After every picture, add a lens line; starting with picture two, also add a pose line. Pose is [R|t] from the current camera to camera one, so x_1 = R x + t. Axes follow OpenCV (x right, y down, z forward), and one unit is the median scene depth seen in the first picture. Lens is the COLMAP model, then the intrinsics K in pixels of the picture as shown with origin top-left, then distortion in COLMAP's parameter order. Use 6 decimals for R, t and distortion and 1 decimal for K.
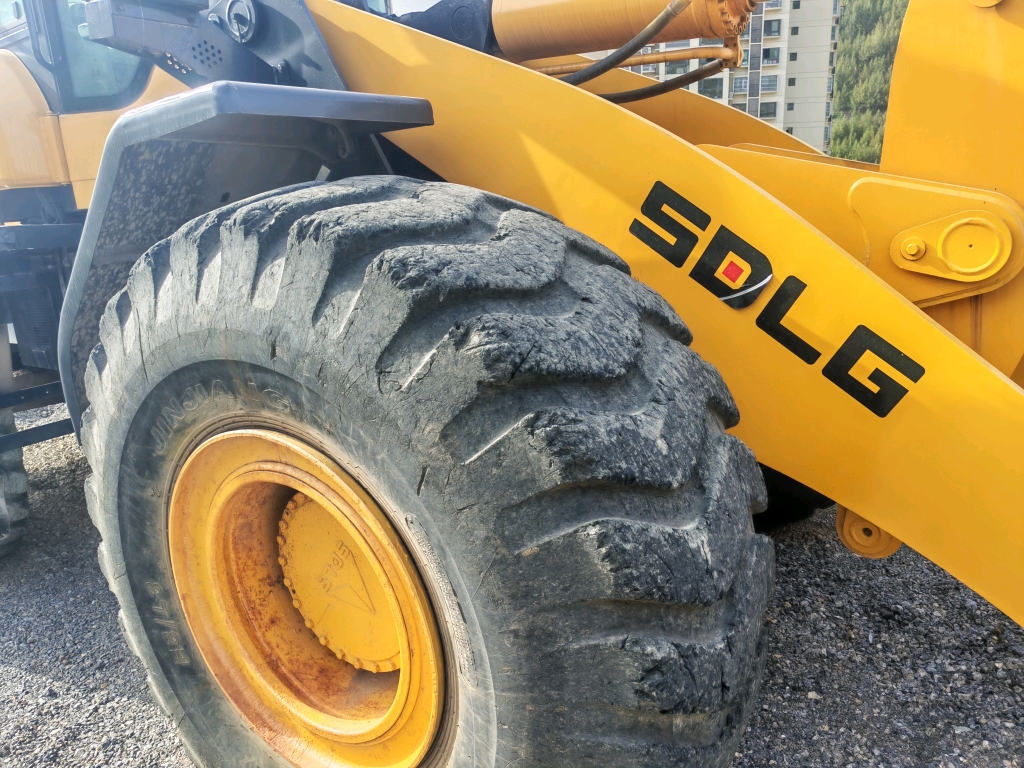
lens RADIAL K [[807.4, 0, 533.4], [0, 807.4, 394.8], [0, 0, 1]] dist [0.016639, -0.009493]
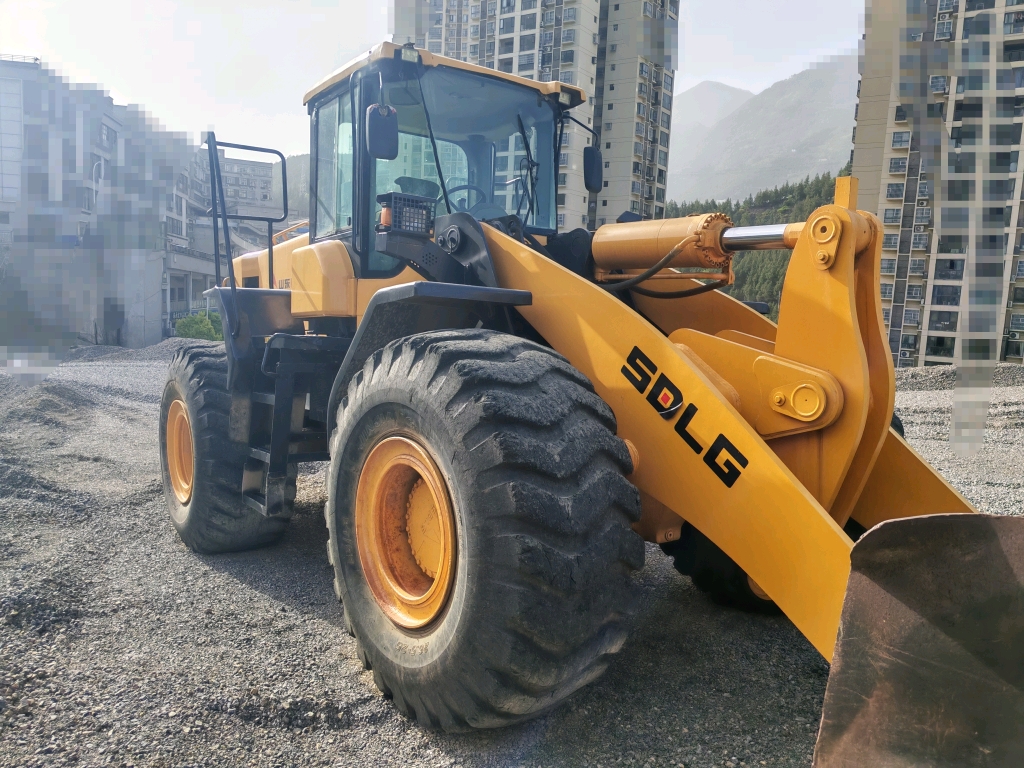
lens RADIAL K [[807.4, 0, 516.9], [0, 807.4, 389.8], [0, 0, 1]] dist [0.016639, -0.009493]
pose [[0.942586, 0.116449, -0.313003, 0.507699], [-0.172916, 0.972001, -0.159104, 0.175630], [0.285712, 0.204093, 0.936331, -0.793719]]
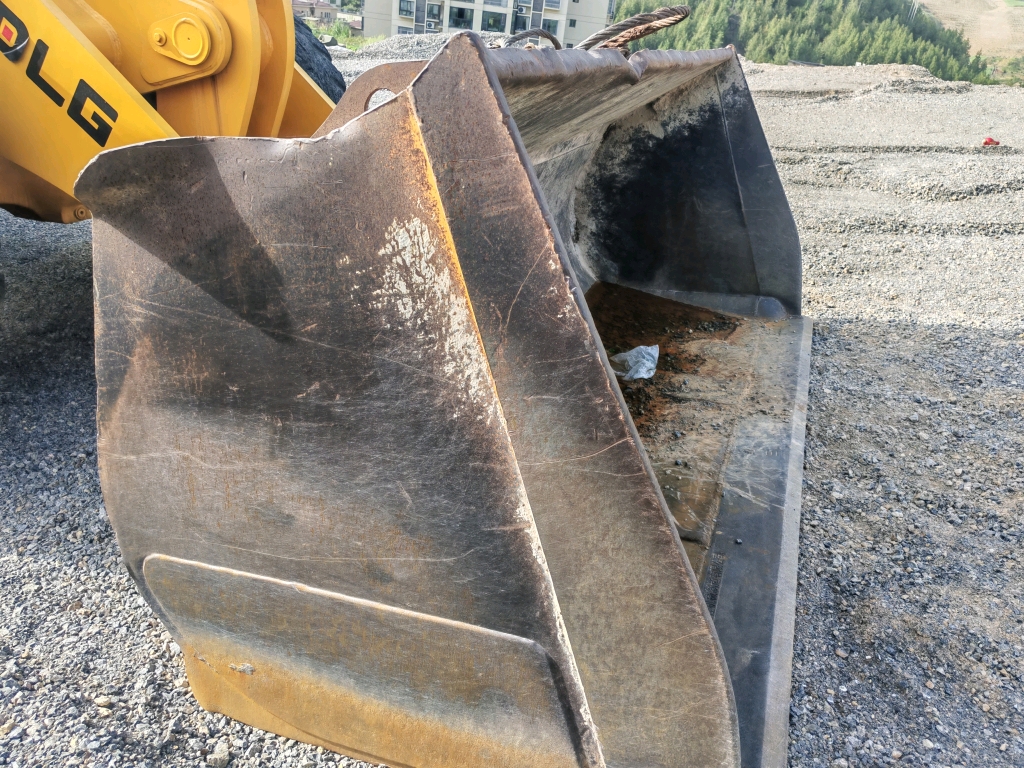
lens RADIAL K [[807.4, 0, 518.0], [0, 807.4, 373.0], [0, 0, 1]] dist [0.016639, -0.009493]
pose [[0.967768, 0.044897, 0.247810, 0.797237], [-0.080084, 0.987768, 0.133791, 0.172535], [-0.238772, -0.149324, 0.959526, -0.650208]]
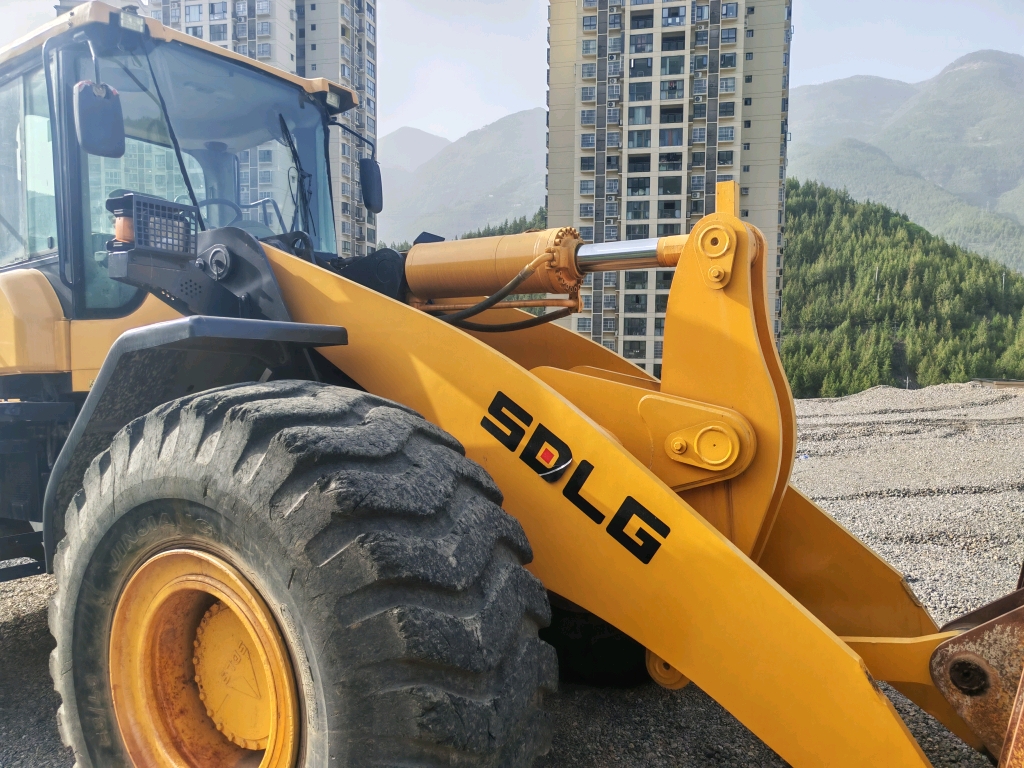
lens RADIAL K [[807.4, 0, 519.9], [0, 807.4, 396.5], [0, 0, 1]] dist [0.016639, -0.009493]
pose [[0.998817, 0.042730, 0.023205, 0.166643], [-0.036084, 0.971246, -0.235328, 0.081116], [-0.032593, 0.234212, 0.971639, -0.394133]]
